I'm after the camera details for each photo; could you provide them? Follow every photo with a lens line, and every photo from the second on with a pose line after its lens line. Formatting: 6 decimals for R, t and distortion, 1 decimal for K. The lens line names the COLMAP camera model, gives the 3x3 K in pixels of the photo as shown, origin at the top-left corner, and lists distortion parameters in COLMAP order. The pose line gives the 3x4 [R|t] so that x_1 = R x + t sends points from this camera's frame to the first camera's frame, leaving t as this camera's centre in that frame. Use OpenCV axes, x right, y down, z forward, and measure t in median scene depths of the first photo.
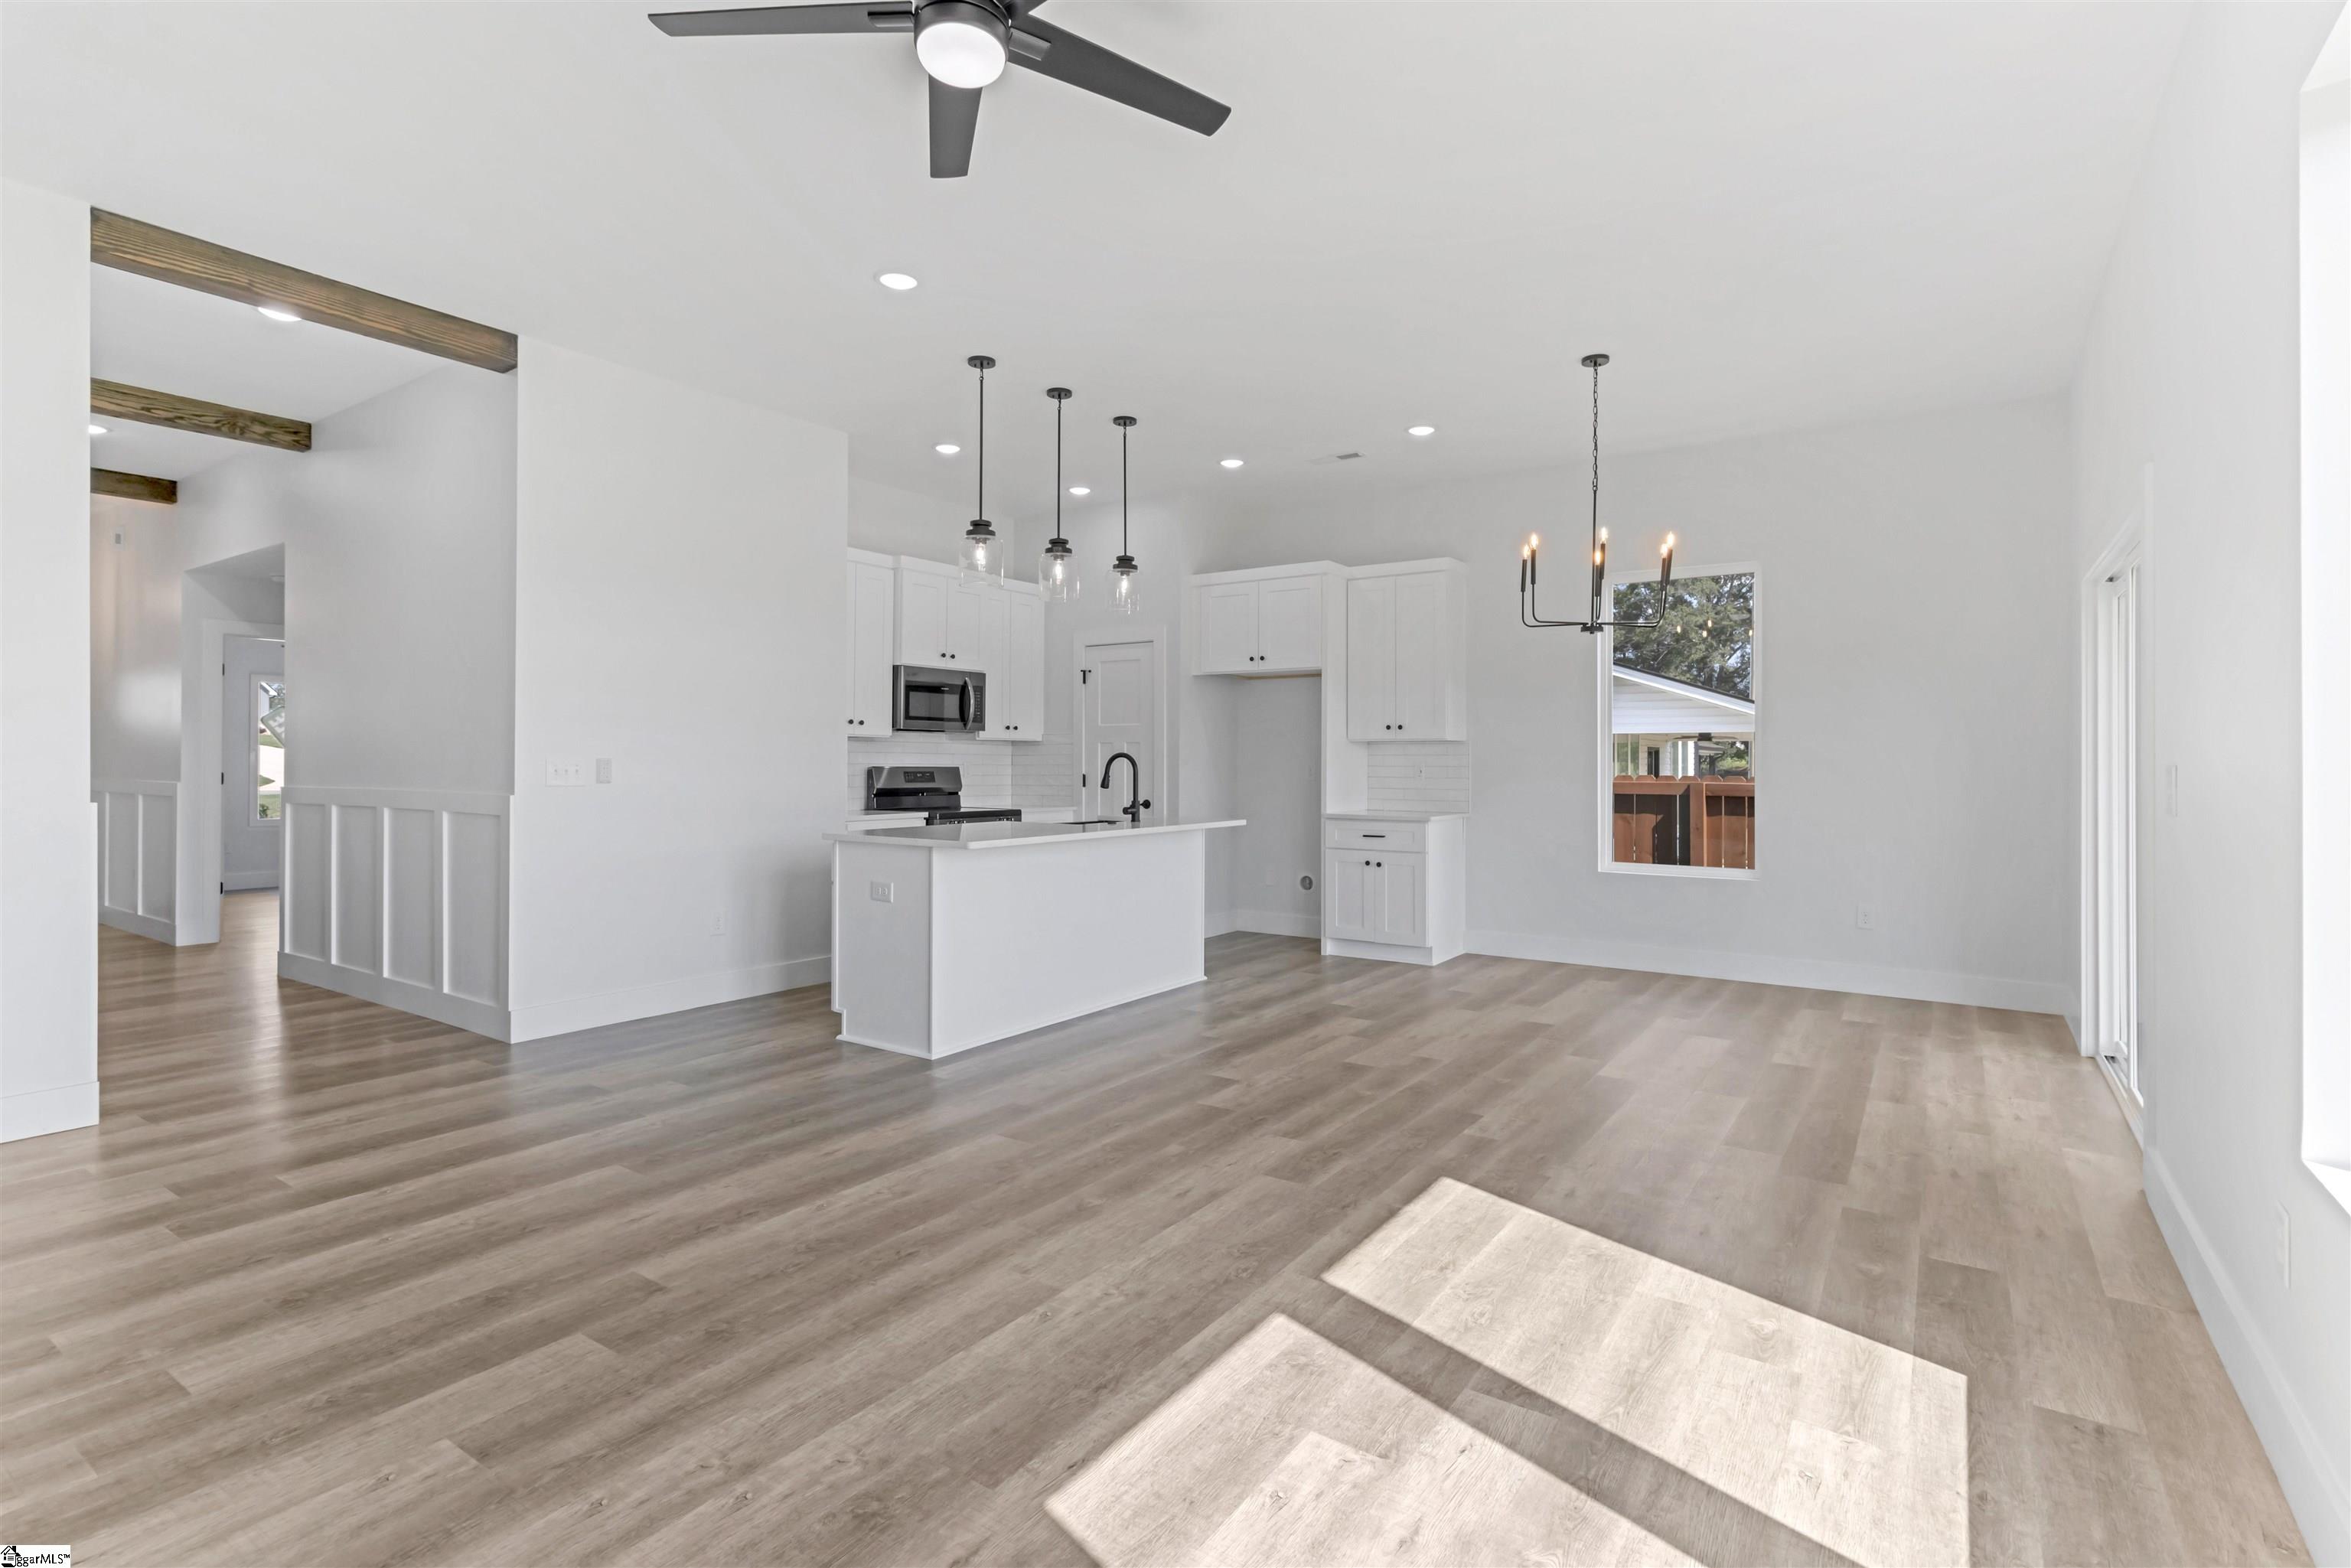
lens RADIAL K [[1126.4, 0, 1179.3], [0, 1126.4, 731.8], [0, 0, 1]] dist [0.004714, -0.000013]
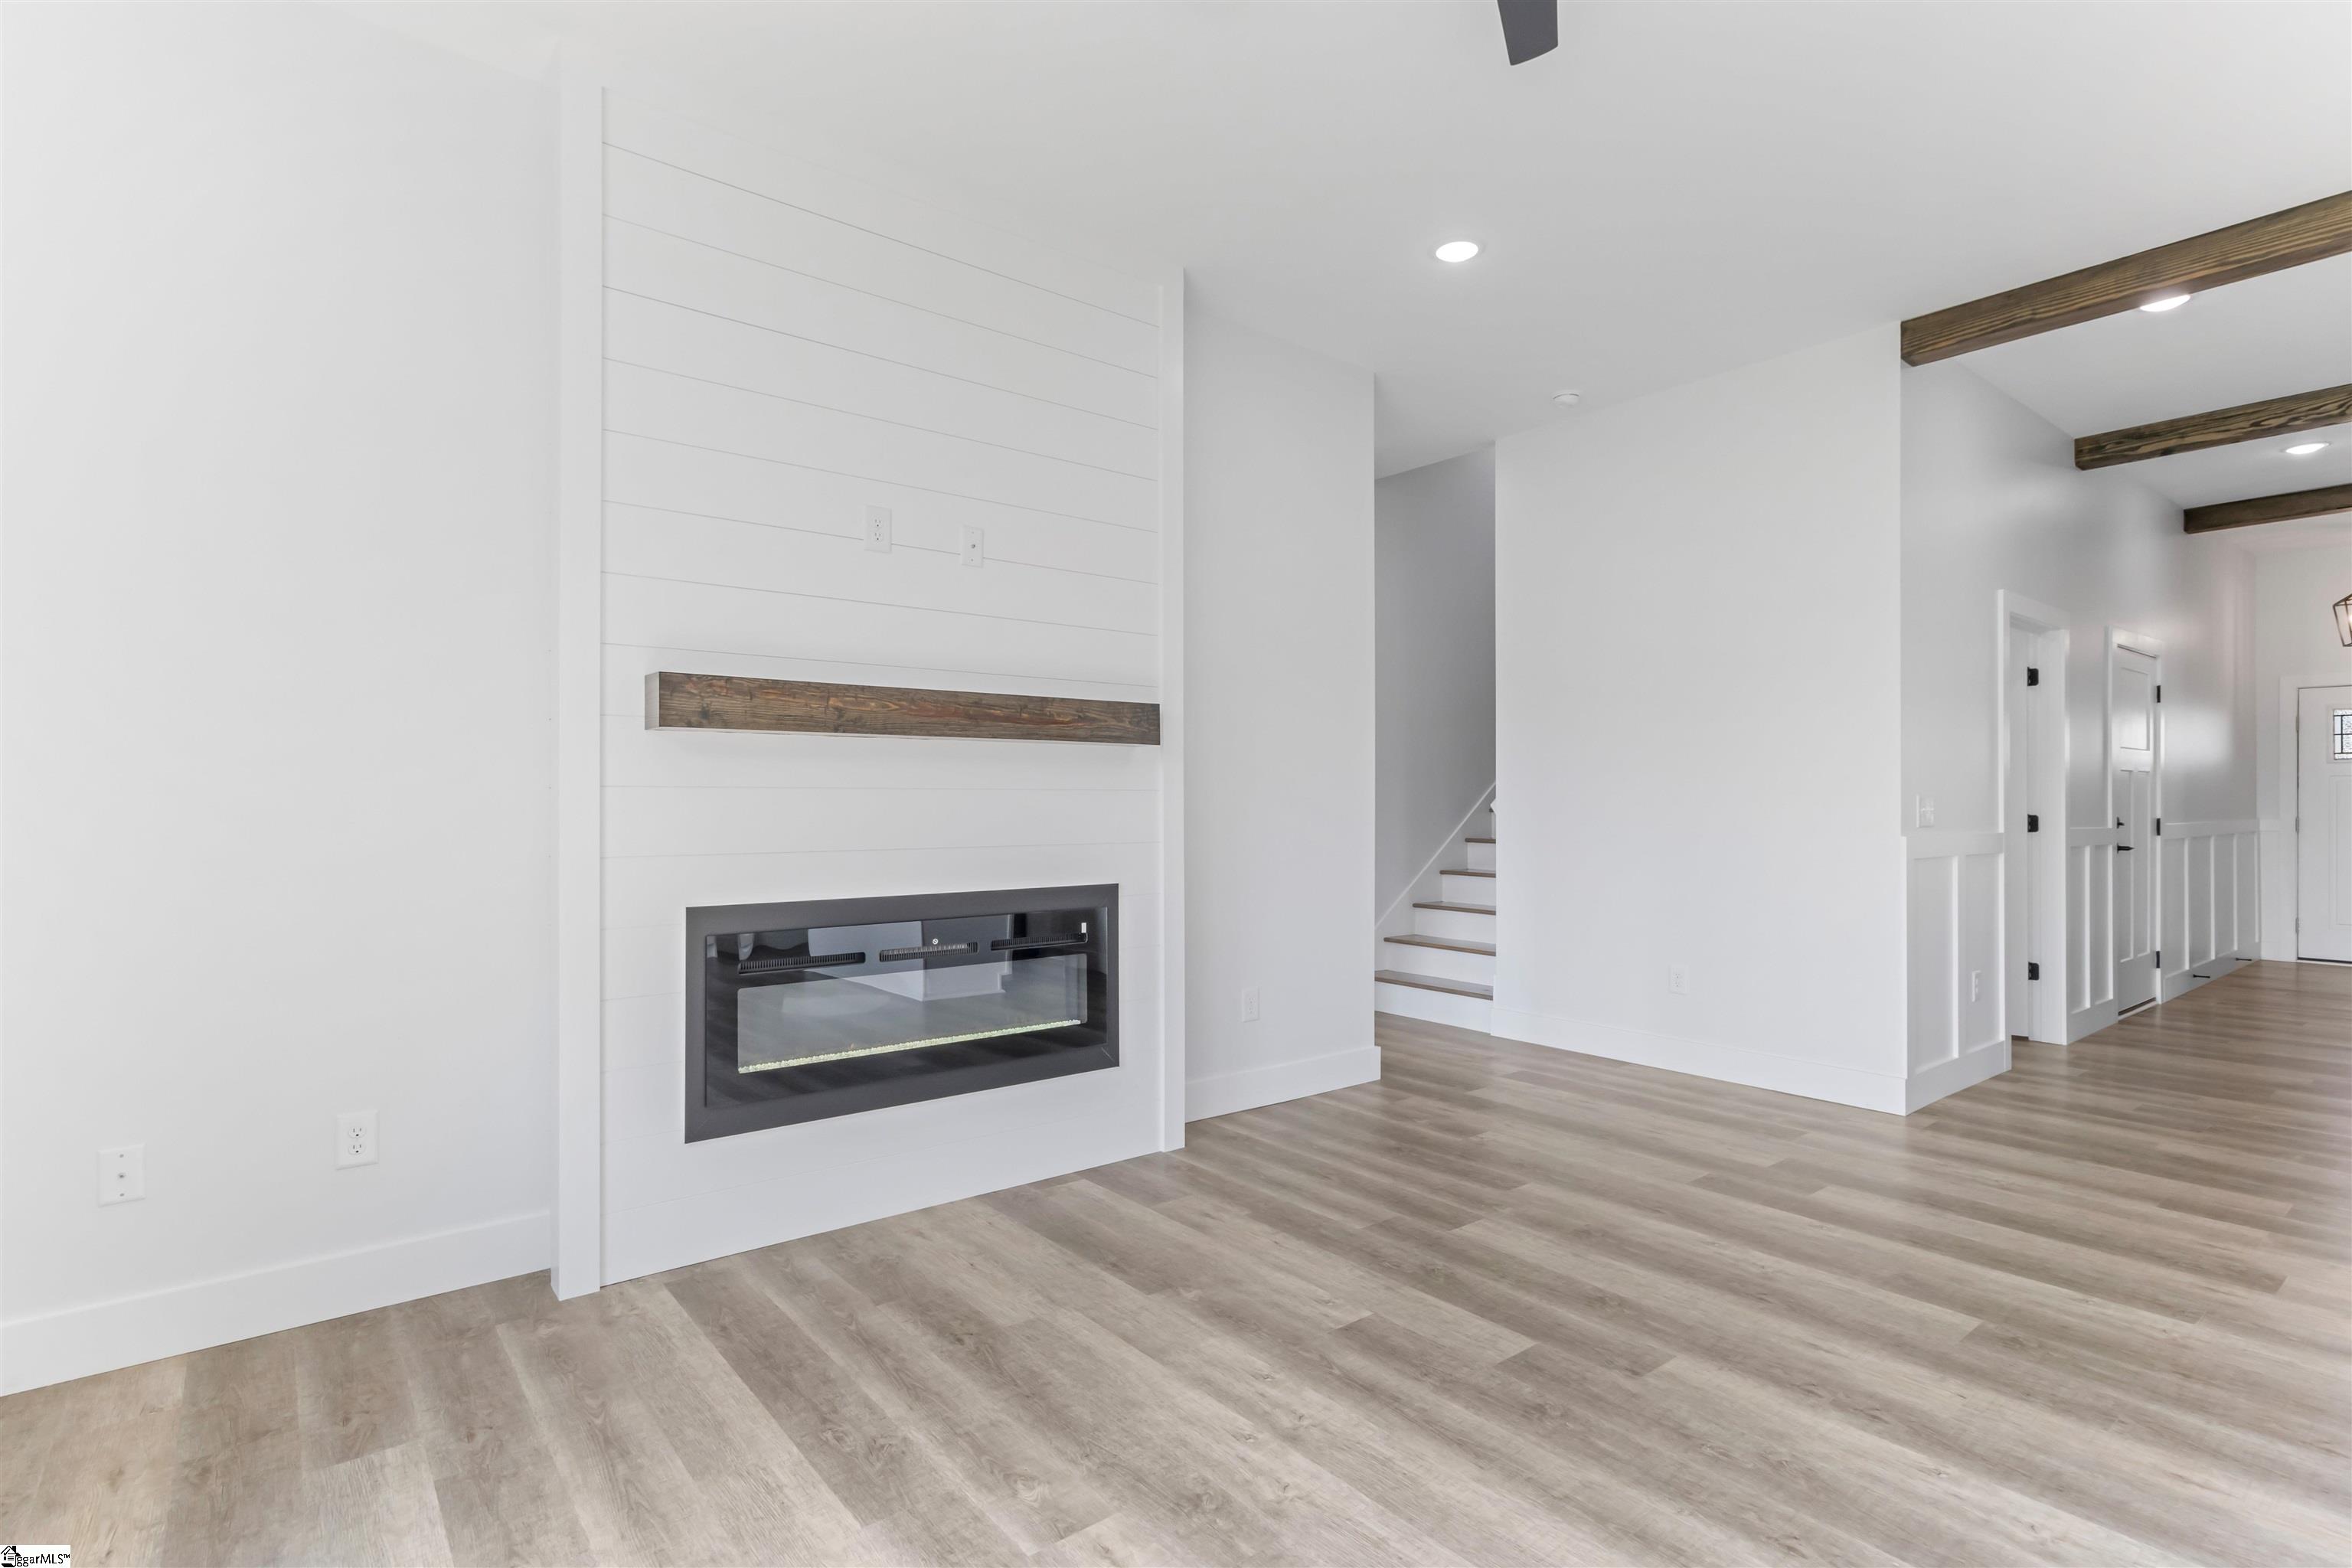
lens RADIAL K [[1126.9, 0, 1179.2], [0, 1126.9, 809.0], [0, 0, 1]] dist [0.004714, -0.000013]
pose [[-0.293191, 0.001368, -0.956053, 0.381327], [0.023995, 0.999695, -0.005928, 0.022679], [0.955753, -0.024679, -0.293134, 0.669377]]
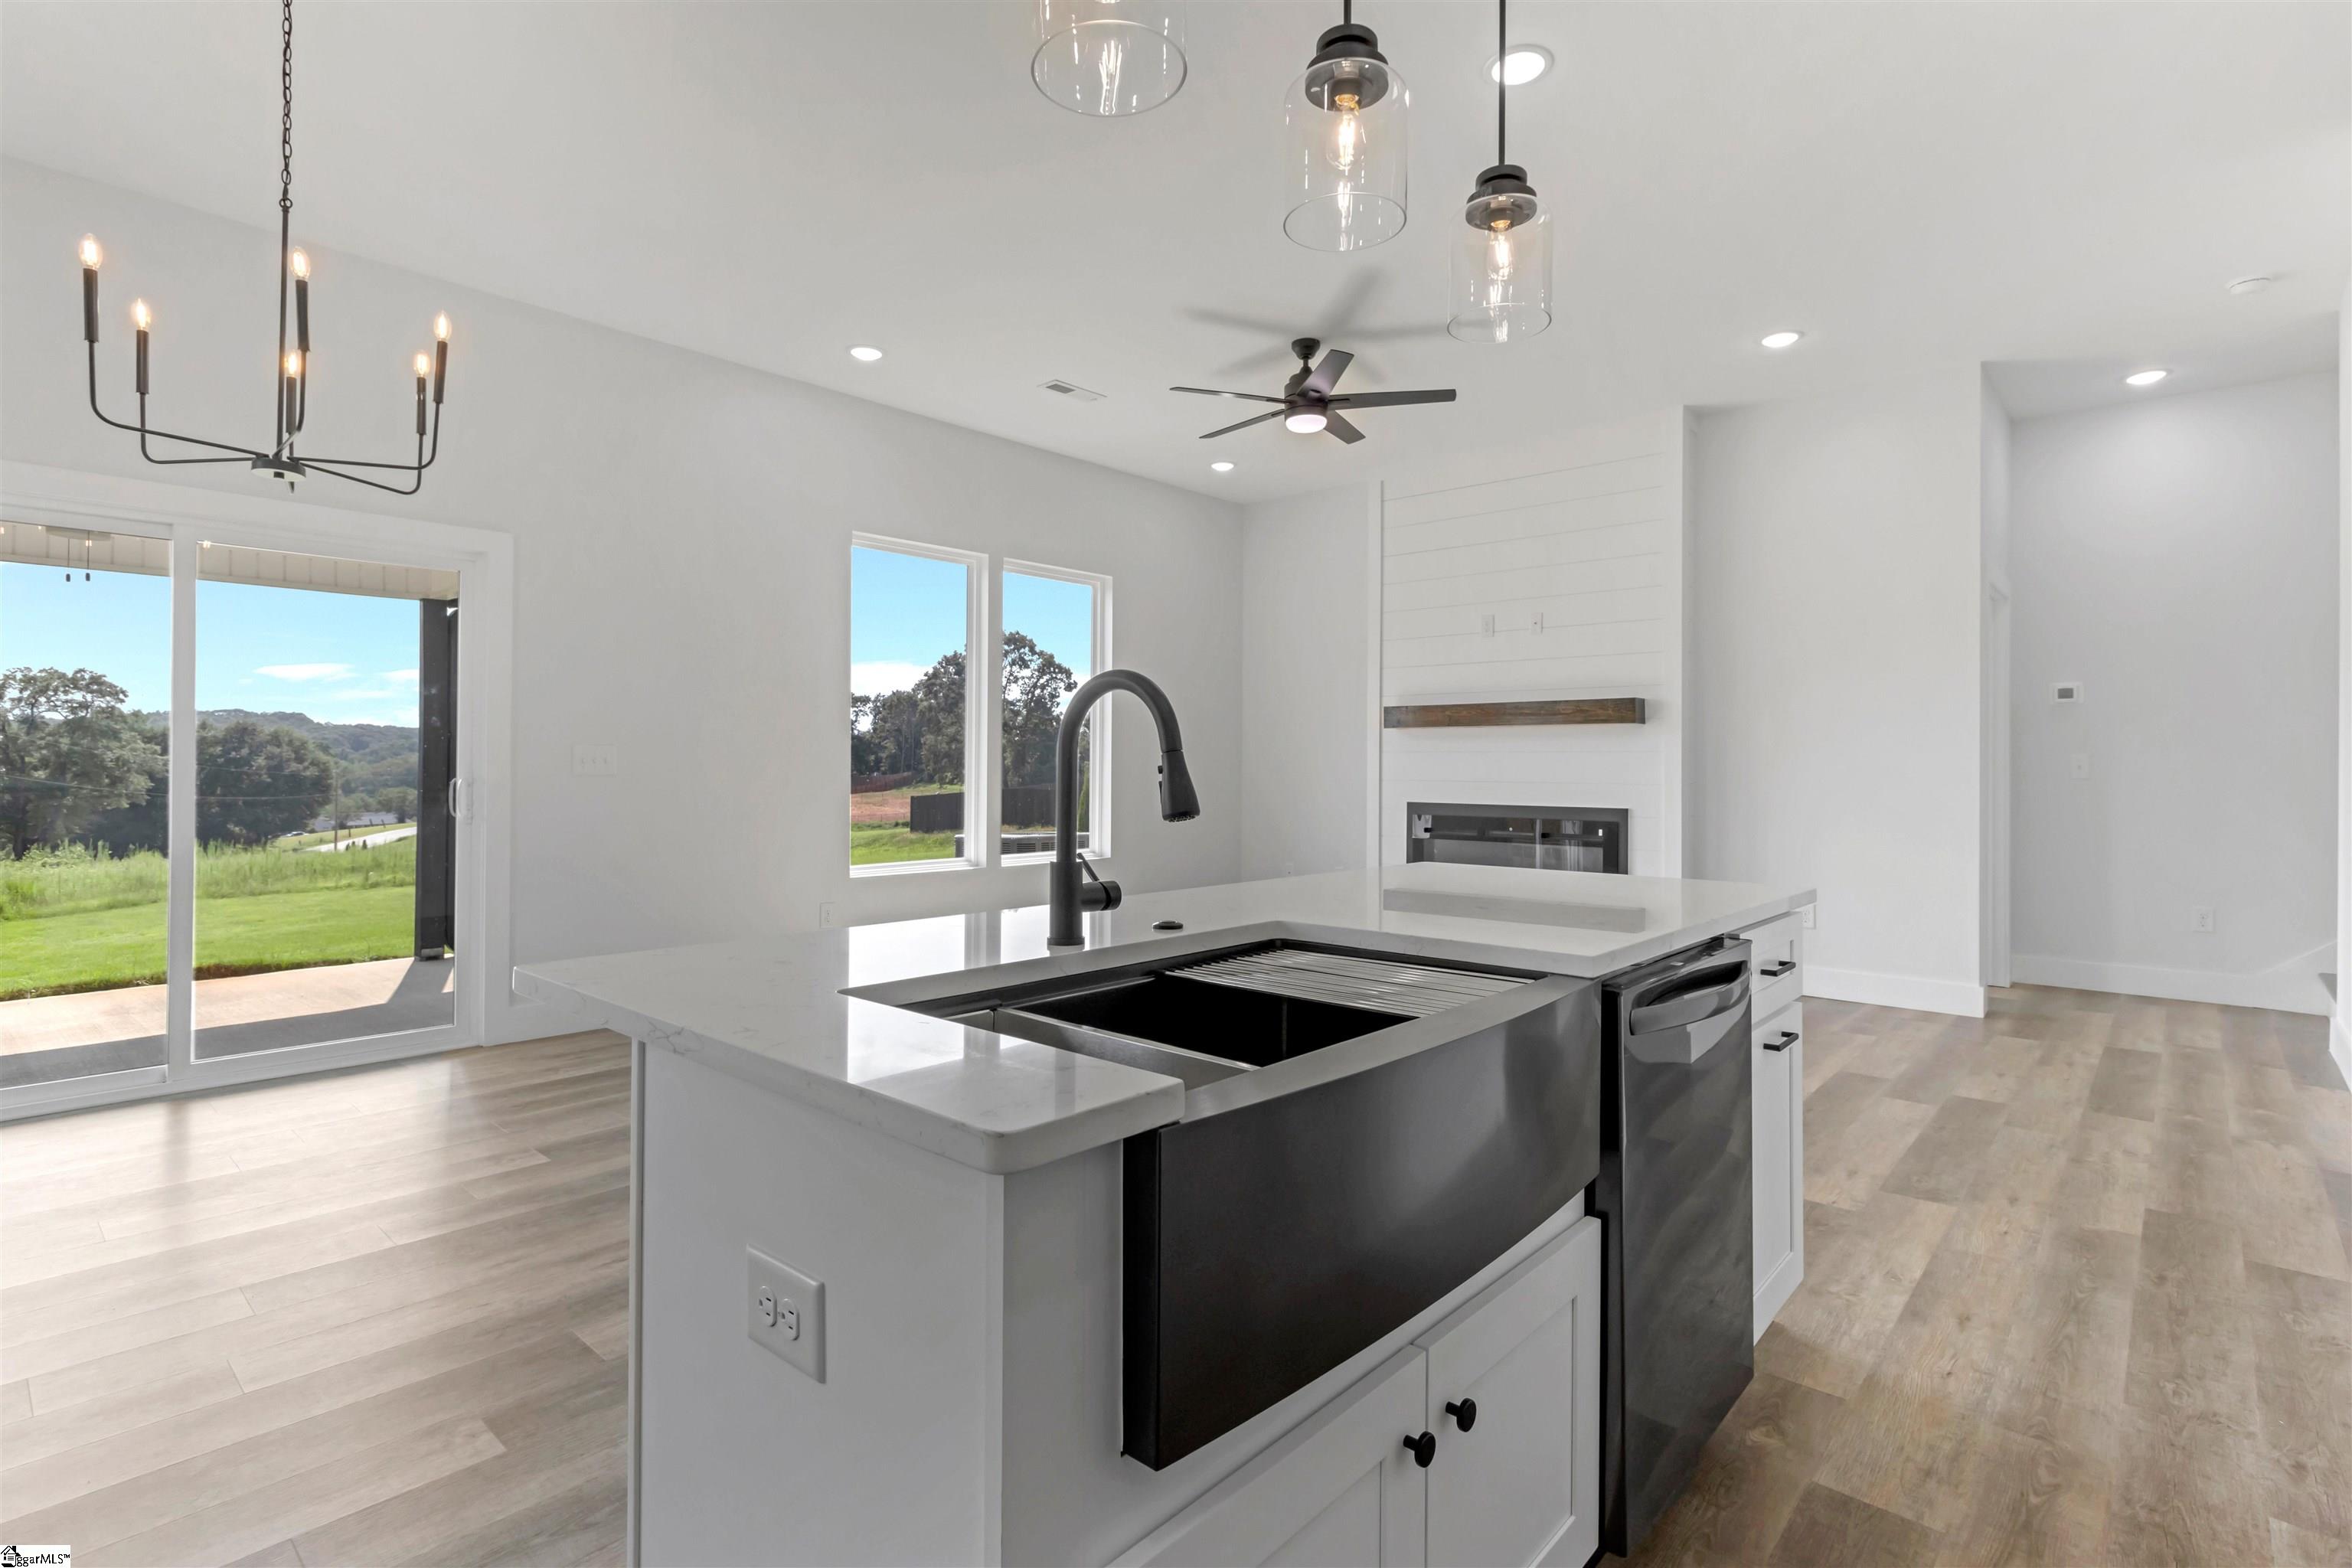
lens RADIAL K [[1126.9, 0, 1191.7], [0, 1126.9, 753.9], [0, 0, 1]] dist [0.004714, -0.000013]
pose [[-0.991983, -0.007805, 0.126132, -0.164400], [-0.012775, 0.999172, -0.038641, 0.076308], [-0.125725, -0.039942, -0.991261, 2.081275]]
